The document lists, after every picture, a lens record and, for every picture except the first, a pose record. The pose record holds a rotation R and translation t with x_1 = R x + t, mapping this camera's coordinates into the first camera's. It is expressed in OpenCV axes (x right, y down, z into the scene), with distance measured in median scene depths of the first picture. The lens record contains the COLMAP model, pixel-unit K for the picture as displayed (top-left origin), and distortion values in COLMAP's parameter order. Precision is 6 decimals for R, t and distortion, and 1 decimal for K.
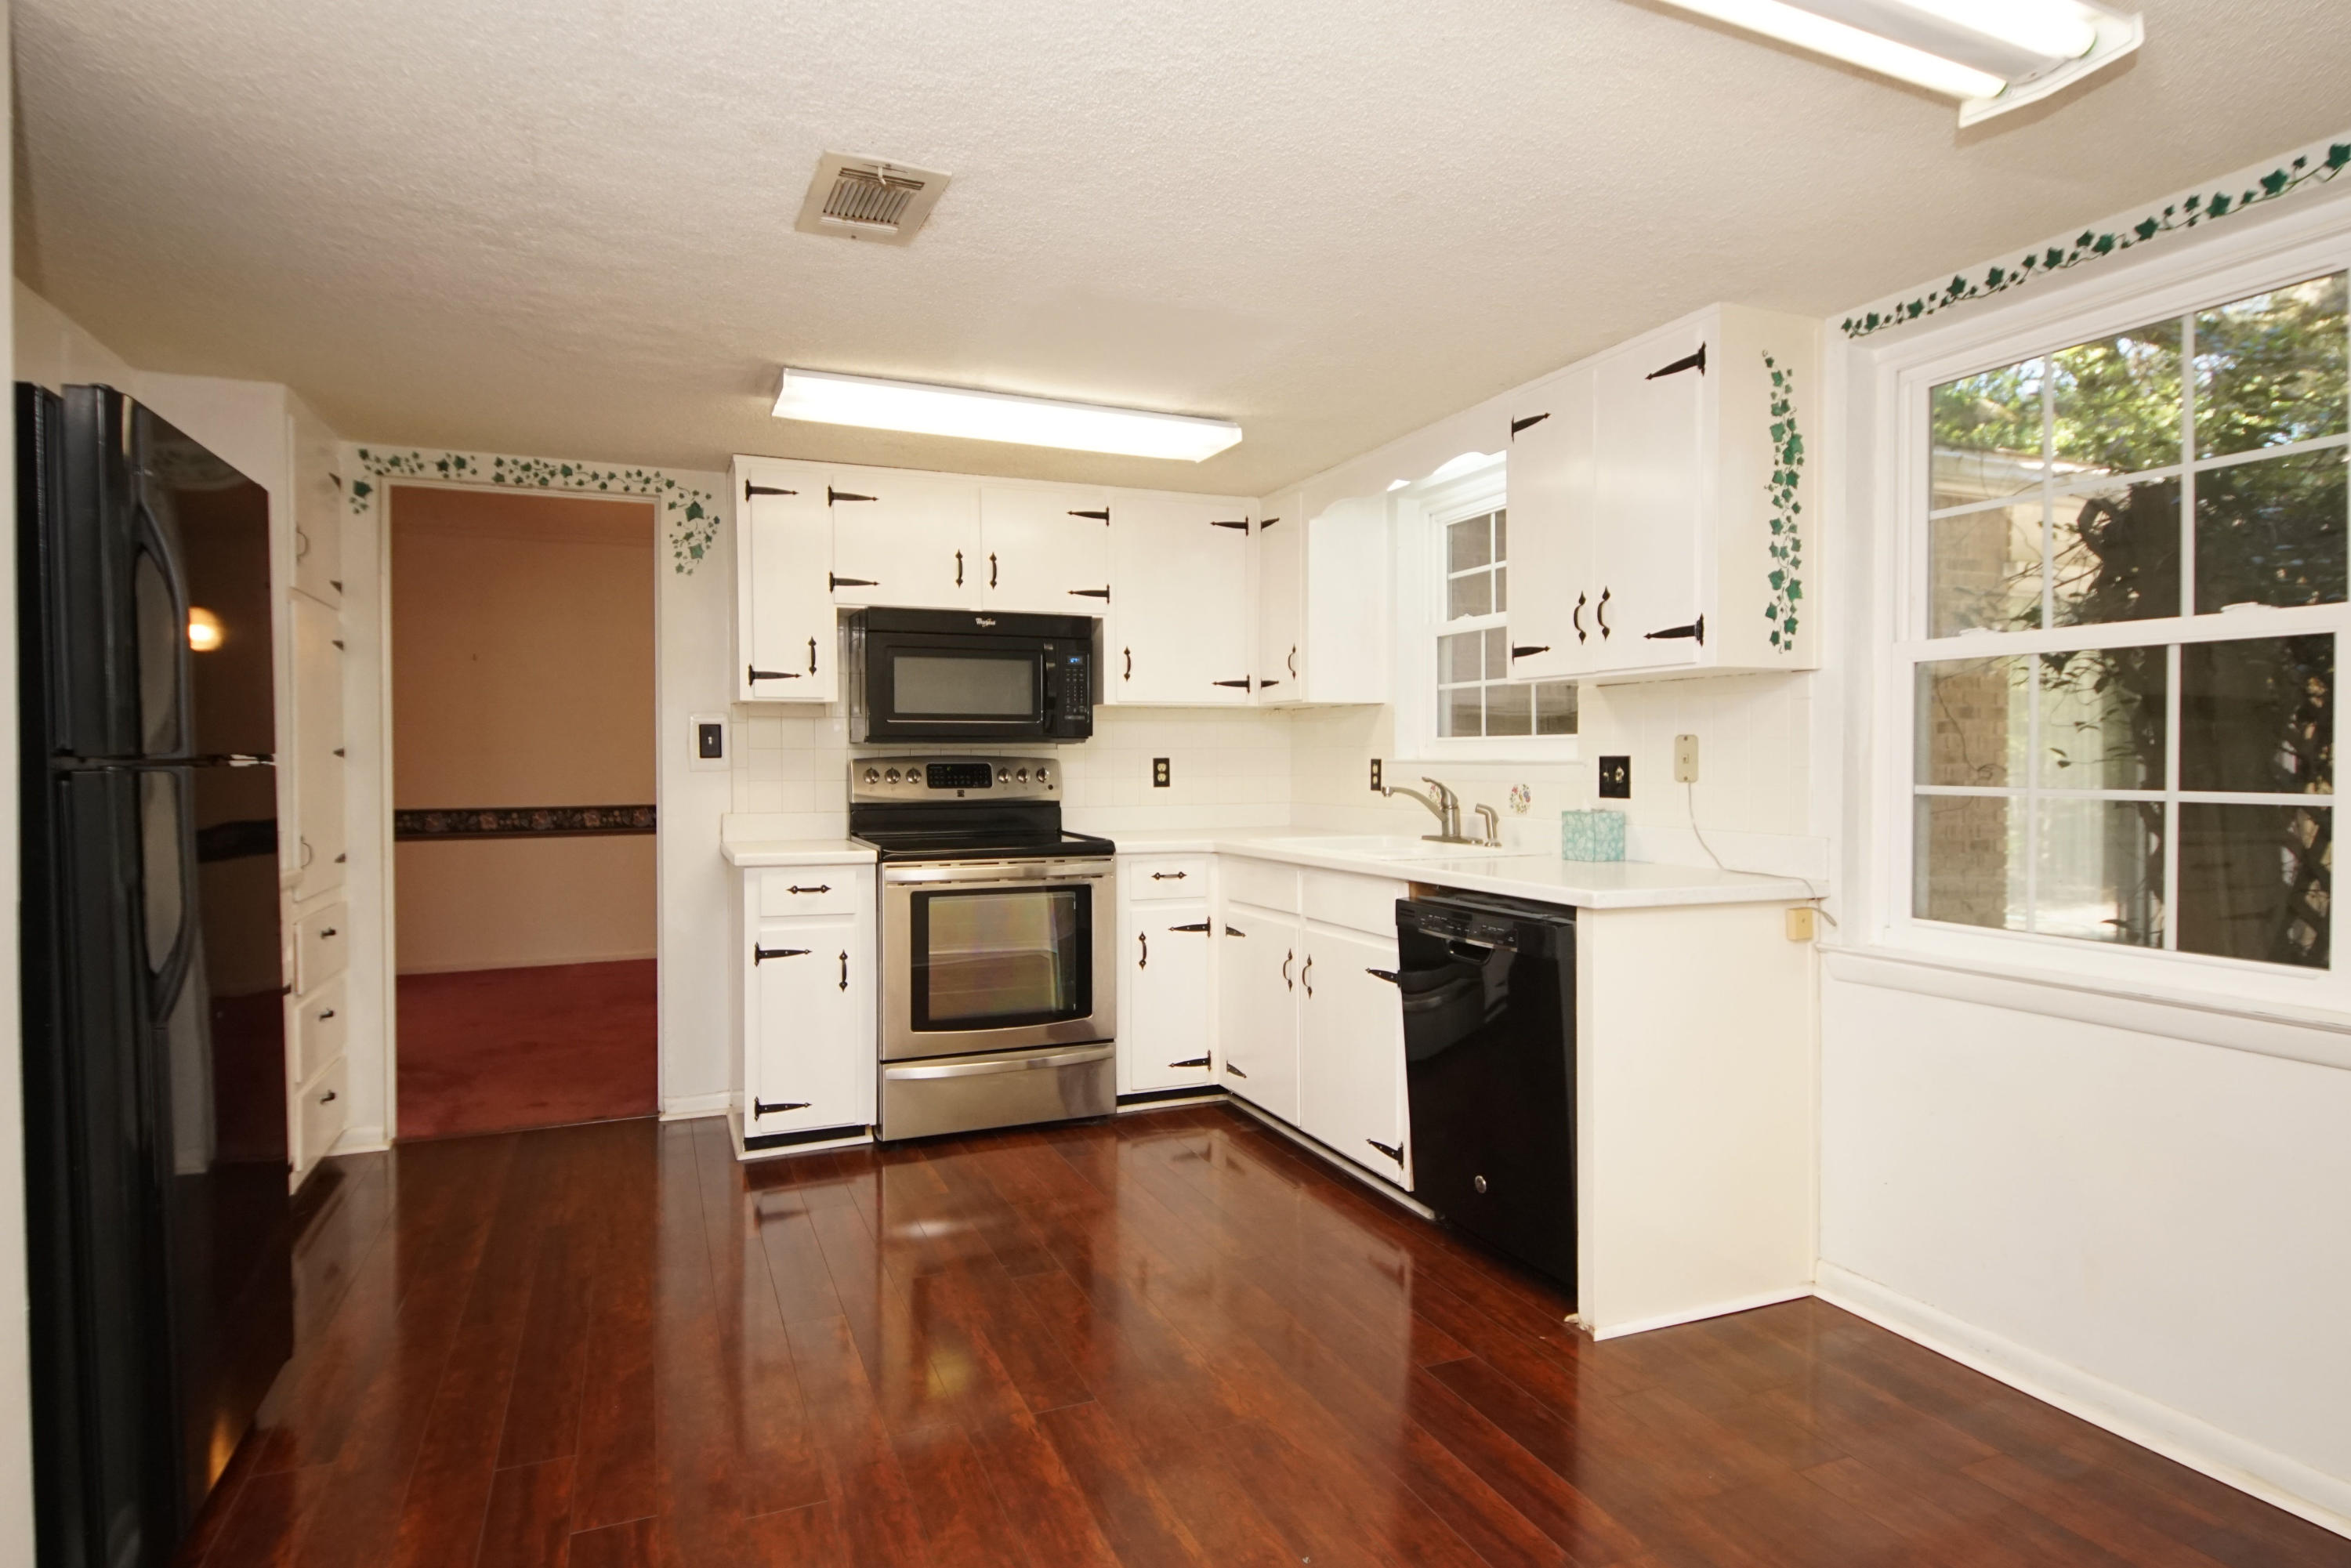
lens RADIAL K [[1261.4, 0, 1154.7], [0, 1261.4, 776.8], [0, 0, 1]] dist [0.038389, -0.035070]
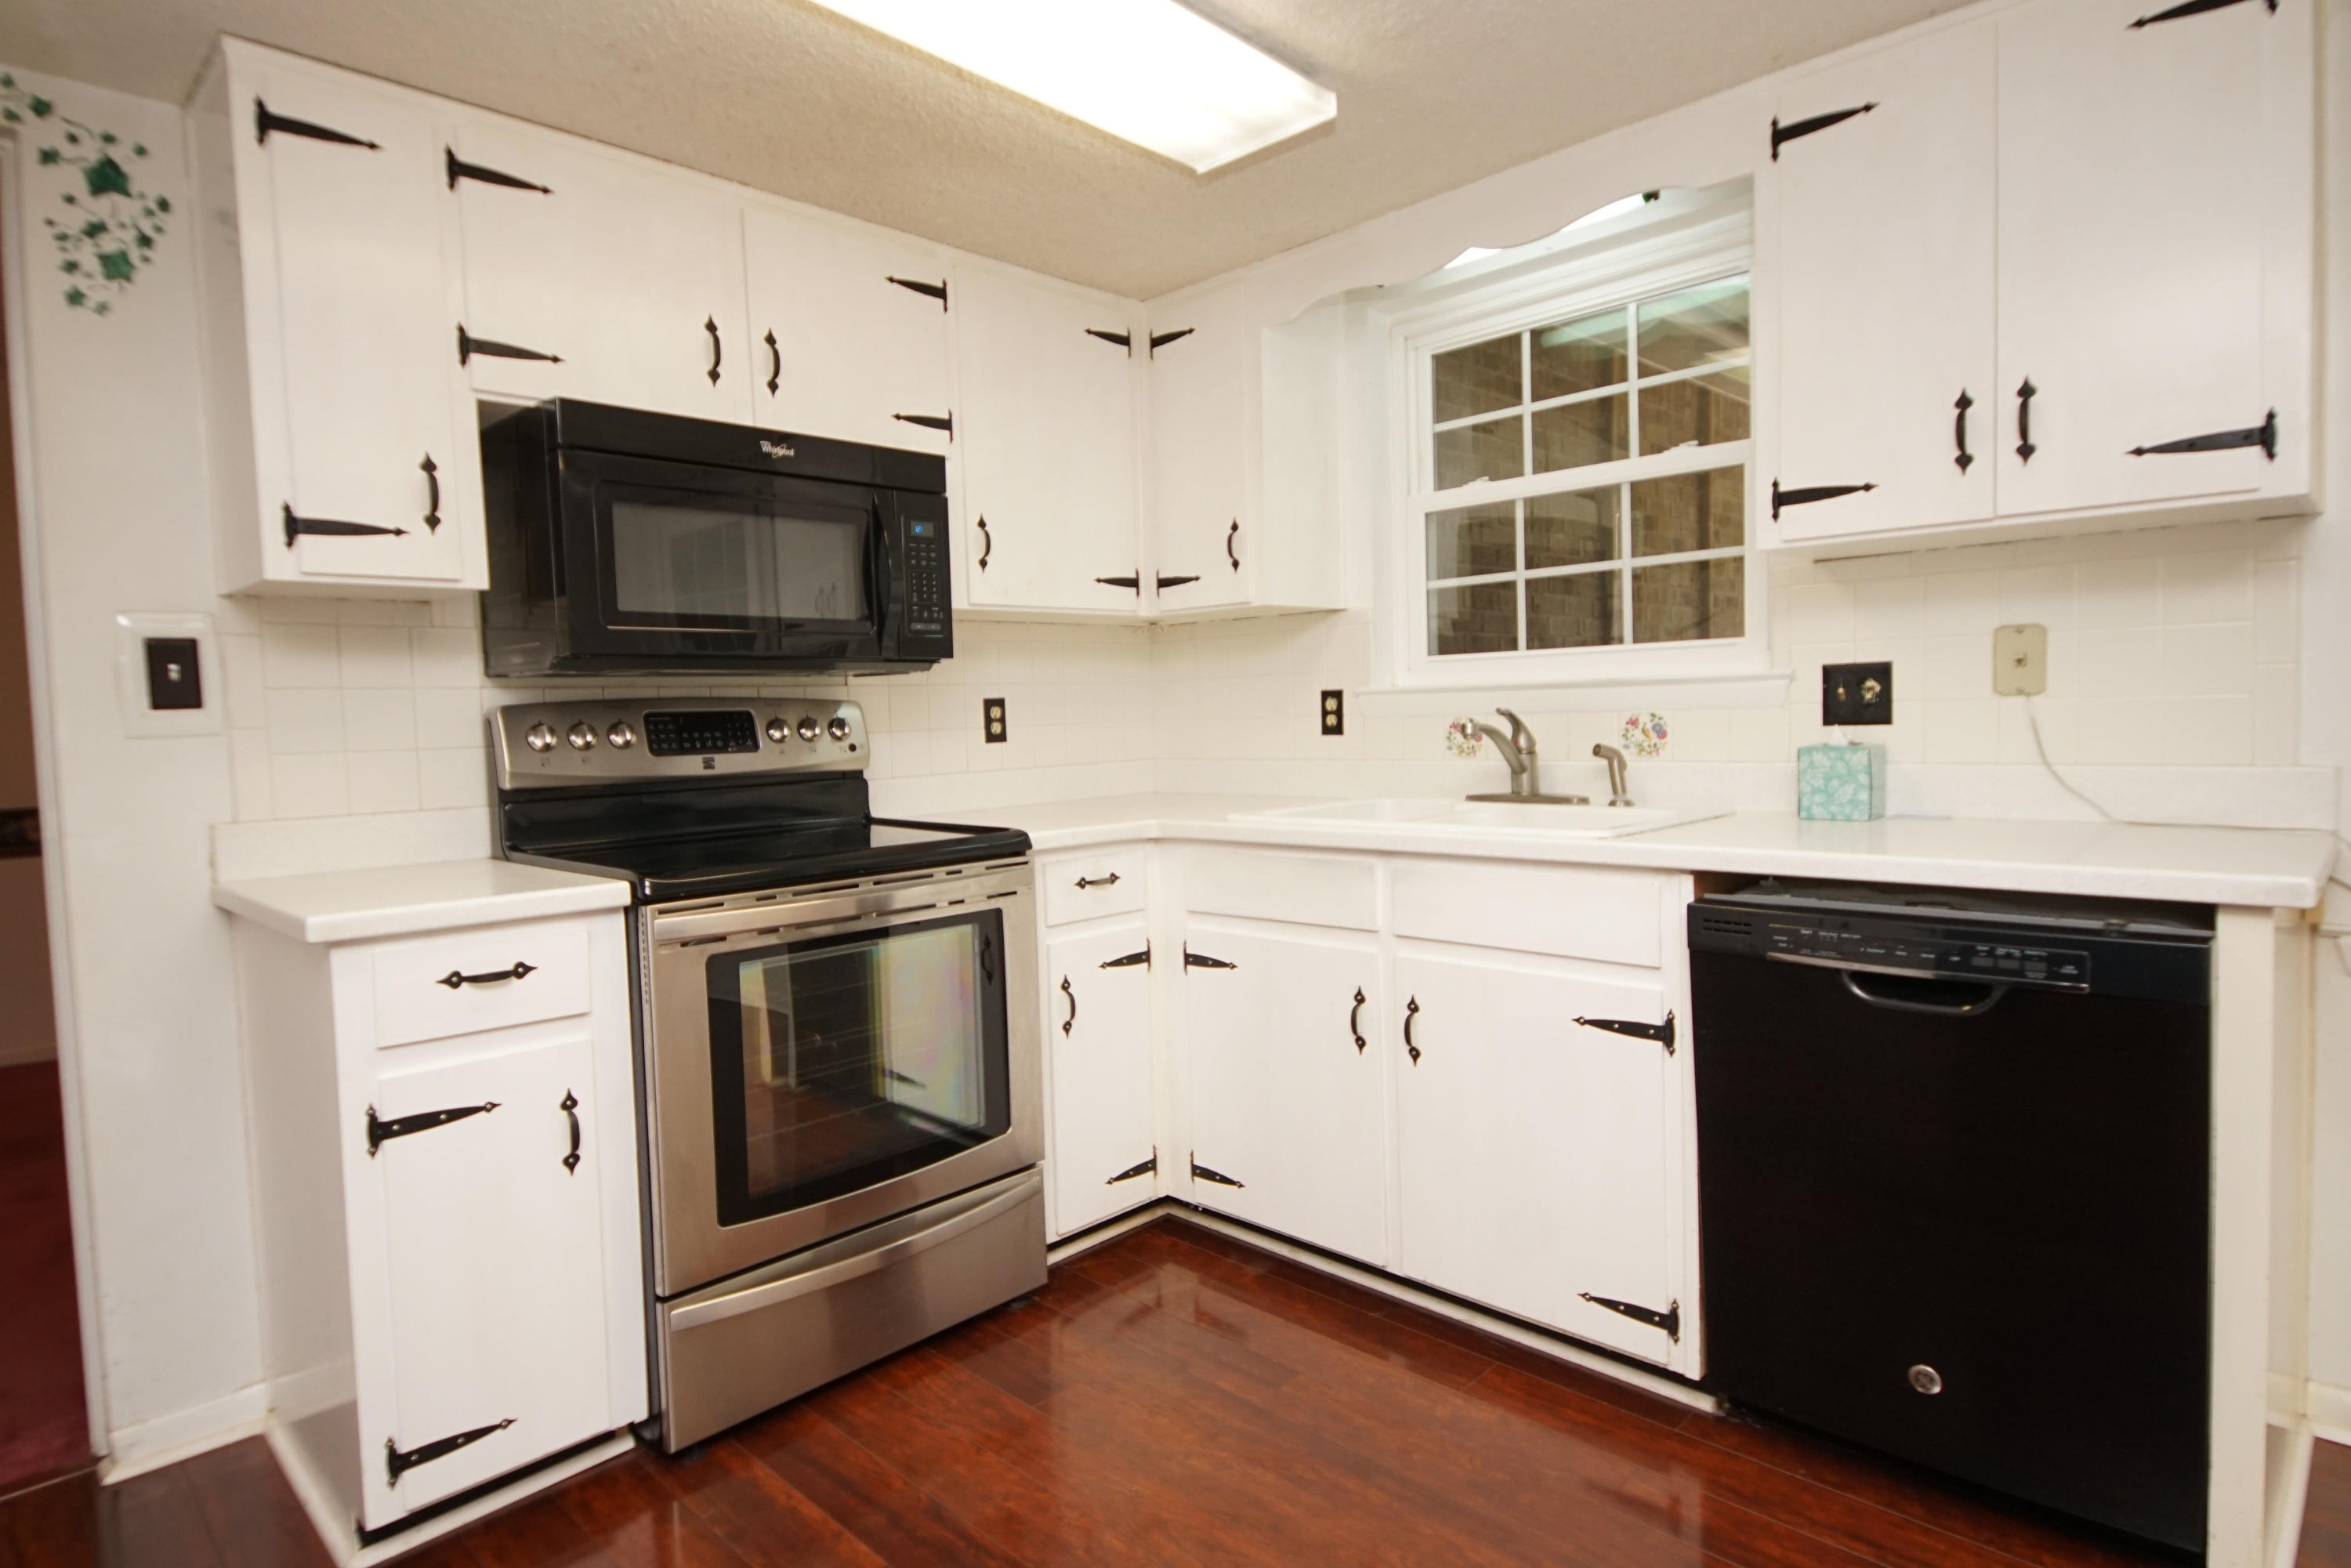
lens RADIAL K [[1261.6, 0, 1153.6], [0, 1261.6, 776.0], [0, 0, 1]] dist [0.043754, -0.036353]
pose [[0.919517, -0.045029, 0.390463, -0.222436], [0.033655, 0.998788, 0.035927, 0.005912], [-0.391607, -0.019895, 0.919917, 0.457591]]
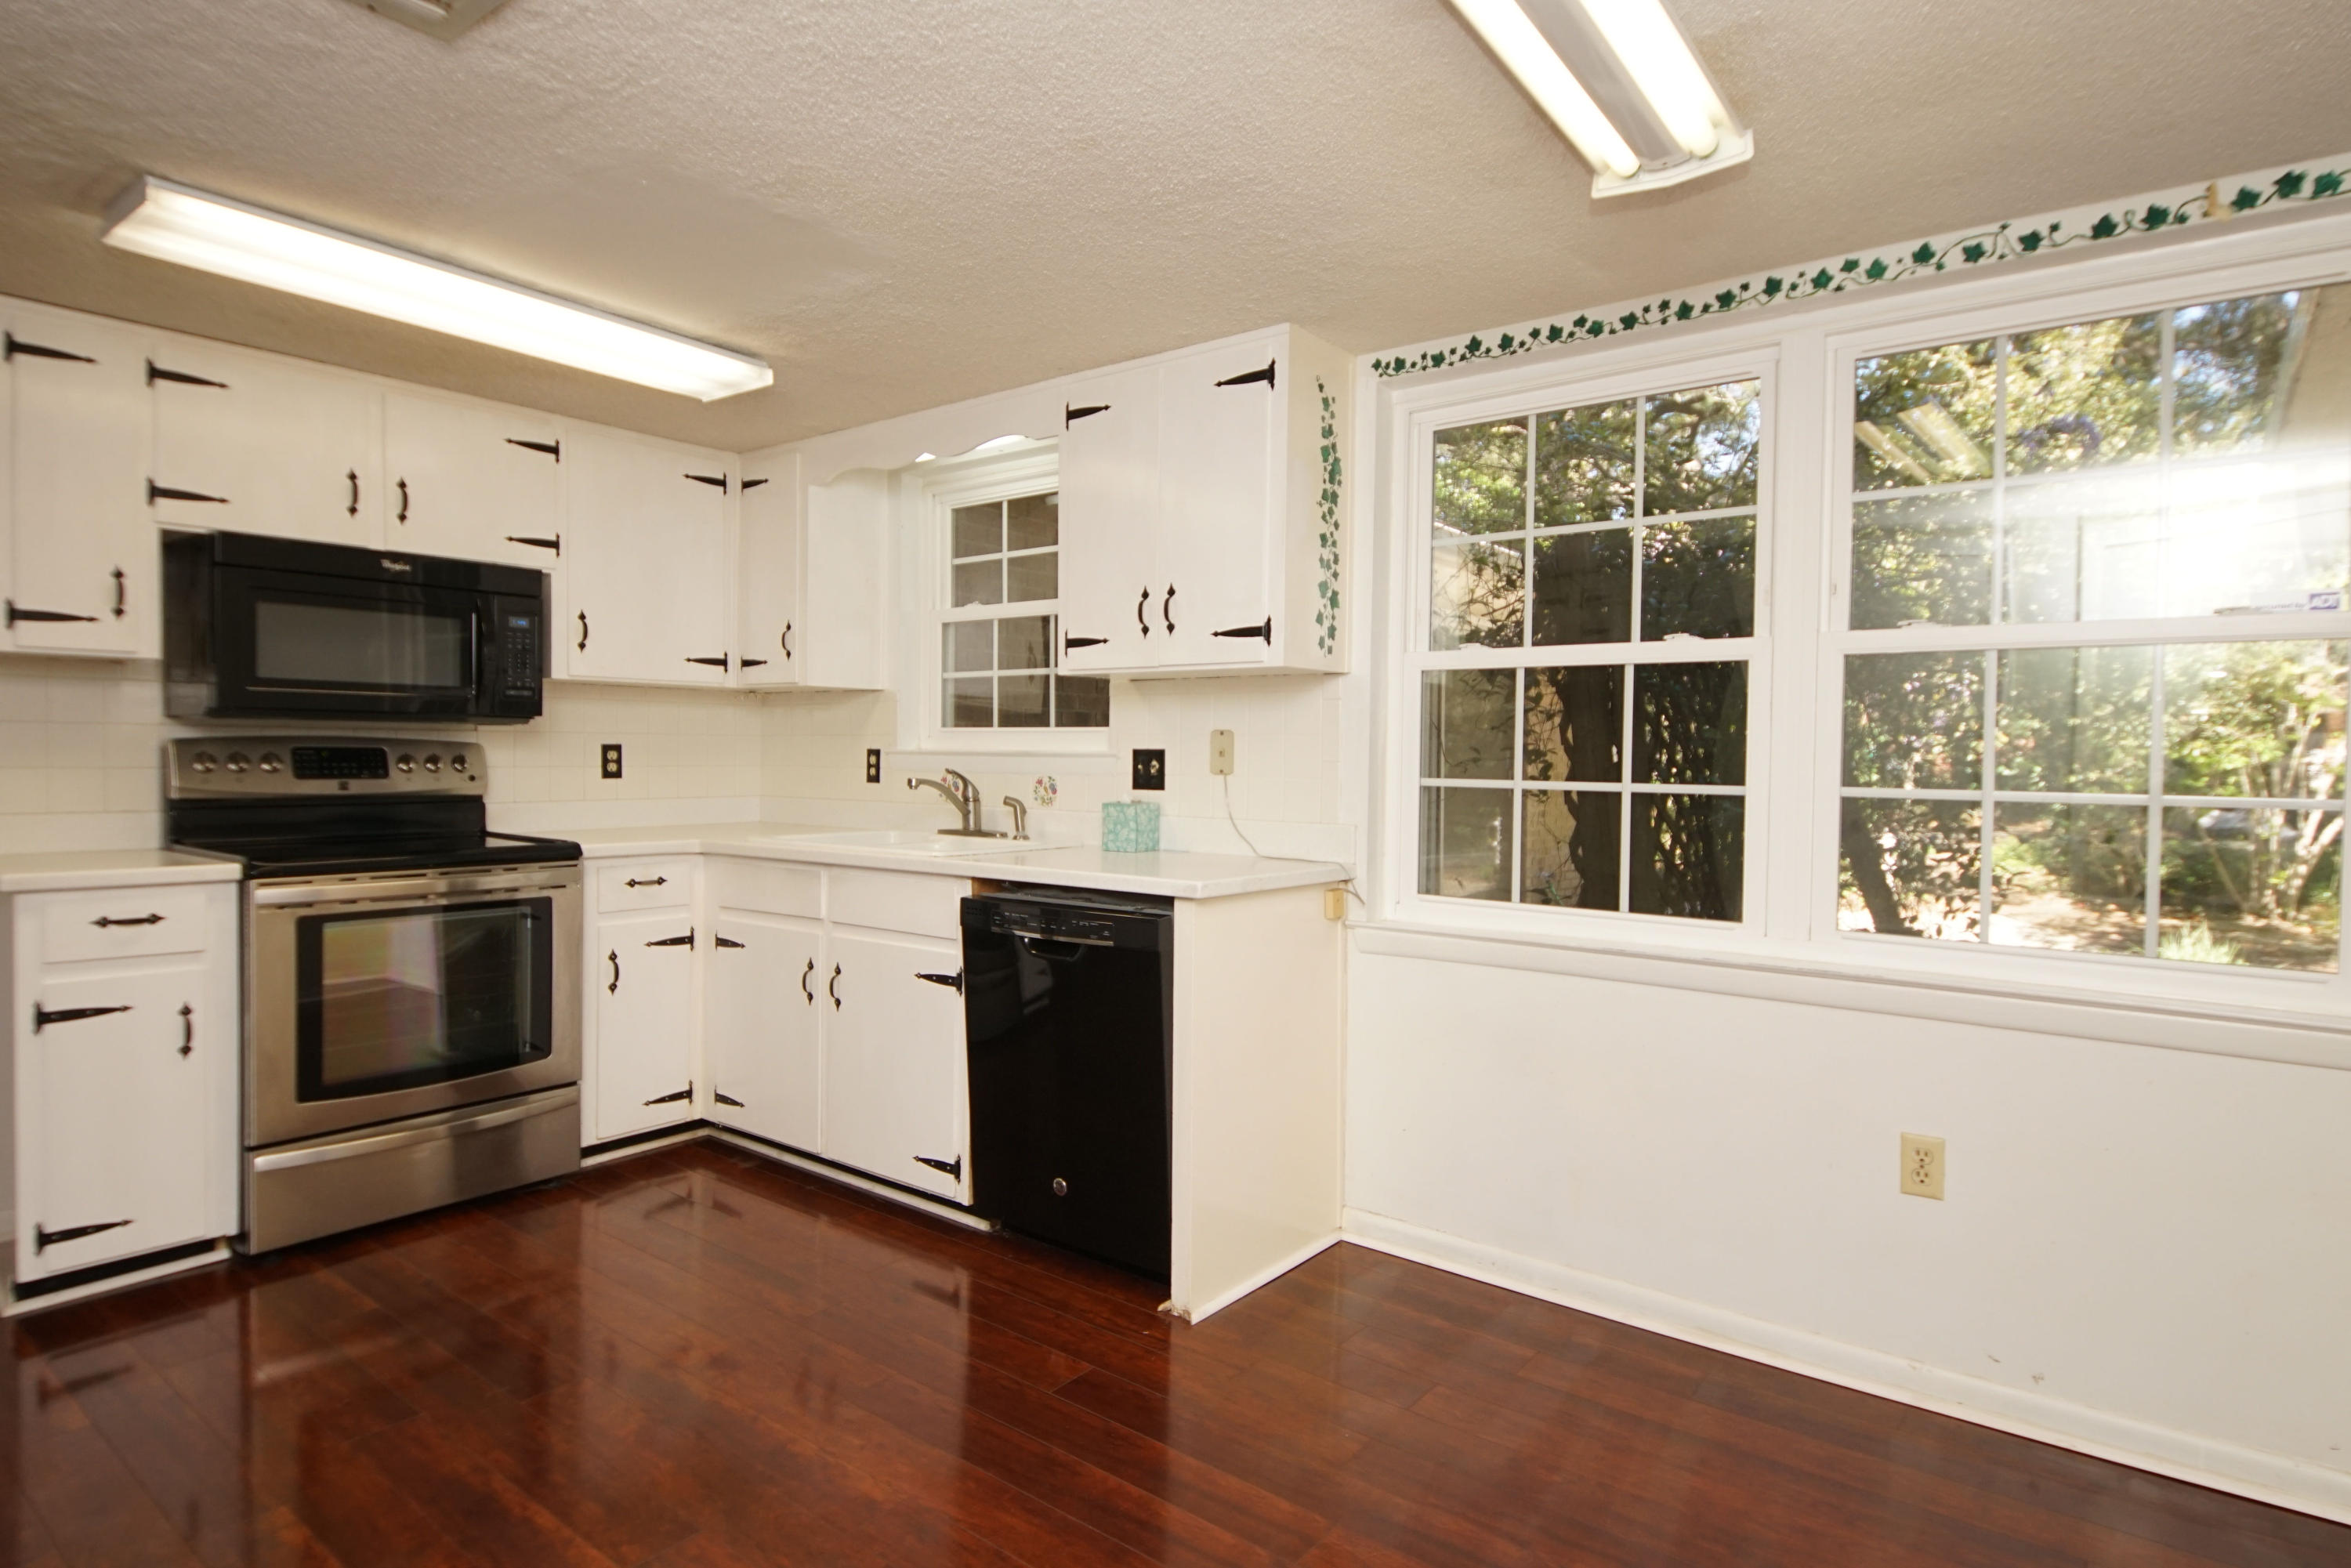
lens RADIAL K [[1261.6, 0, 1153.6], [0, 1261.6, 776.0], [0, 0, 1]] dist [0.043754, -0.036353]
pose [[0.871939, 0.003772, 0.489600, -0.120413], [-0.006243, 0.999975, 0.003415, 0.001683], [-0.489575, -0.006035, 0.871940, 0.090693]]
